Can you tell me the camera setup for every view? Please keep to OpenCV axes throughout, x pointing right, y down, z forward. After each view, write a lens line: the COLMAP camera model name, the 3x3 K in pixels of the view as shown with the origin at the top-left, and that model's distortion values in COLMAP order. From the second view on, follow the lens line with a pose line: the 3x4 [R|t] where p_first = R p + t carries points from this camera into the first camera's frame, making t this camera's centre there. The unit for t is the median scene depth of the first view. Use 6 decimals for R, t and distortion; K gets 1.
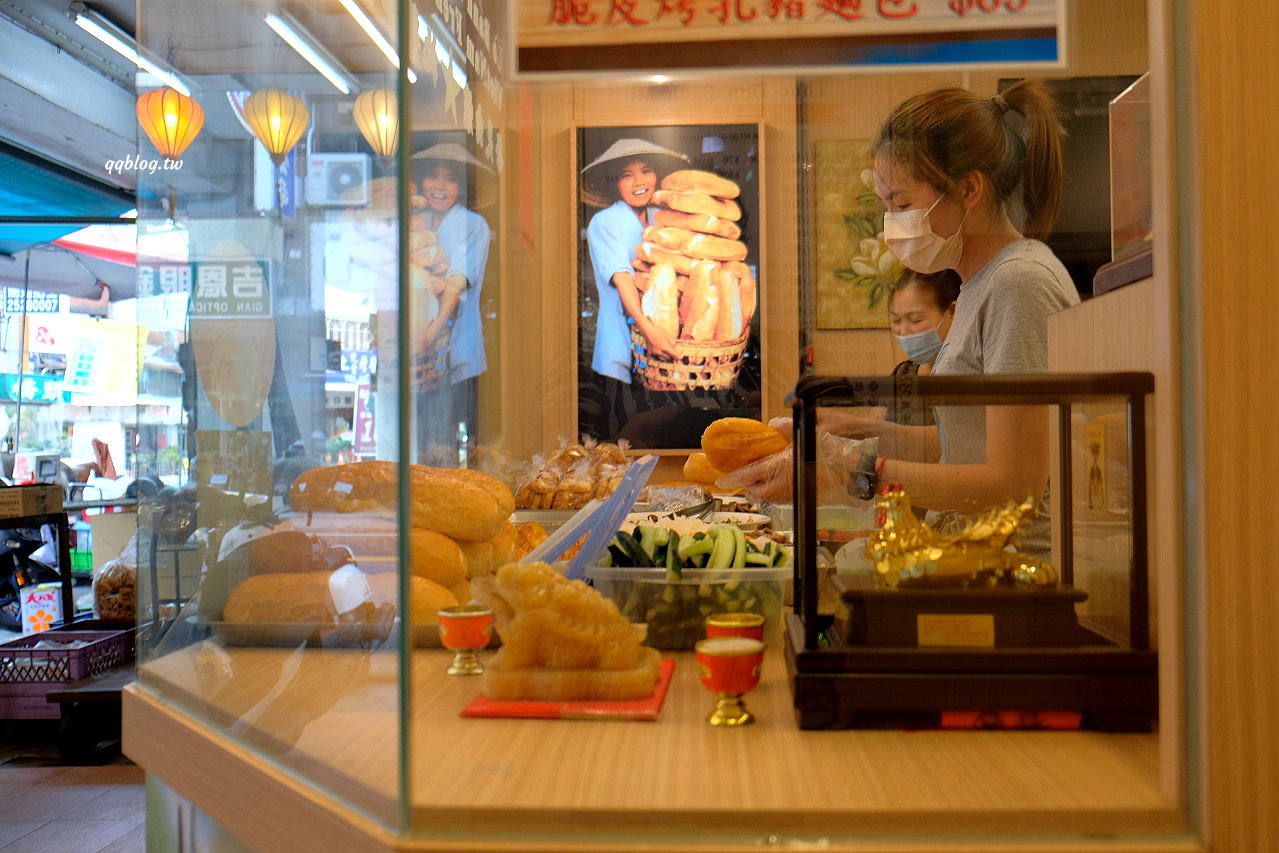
lens RADIAL K [[1006.5, 0, 641.2], [0, 1006.5, 434.9], [0, 0, 1]] dist [-0.075088, -0.004321]
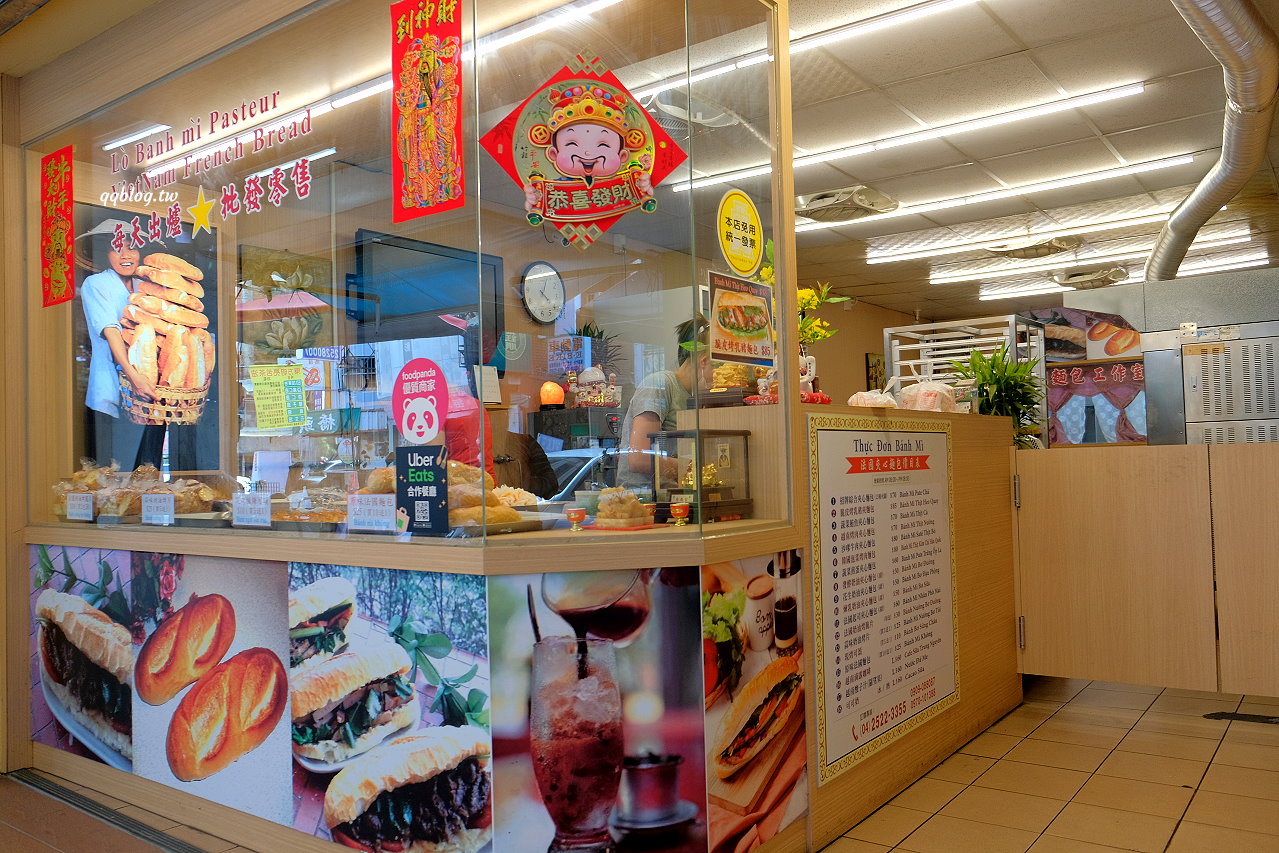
lens RADIAL K [[1006.5, 0, 629.1], [0, 1006.5, 428.1], [0, 0, 1]] dist [-0.075088, -0.004321]
pose [[0.530060, 0.021521, 0.847687, -0.708805], [0.012252, 0.999379, -0.033034, 0.008457], [-0.847872, 0.027896, 0.529467, -0.170471]]
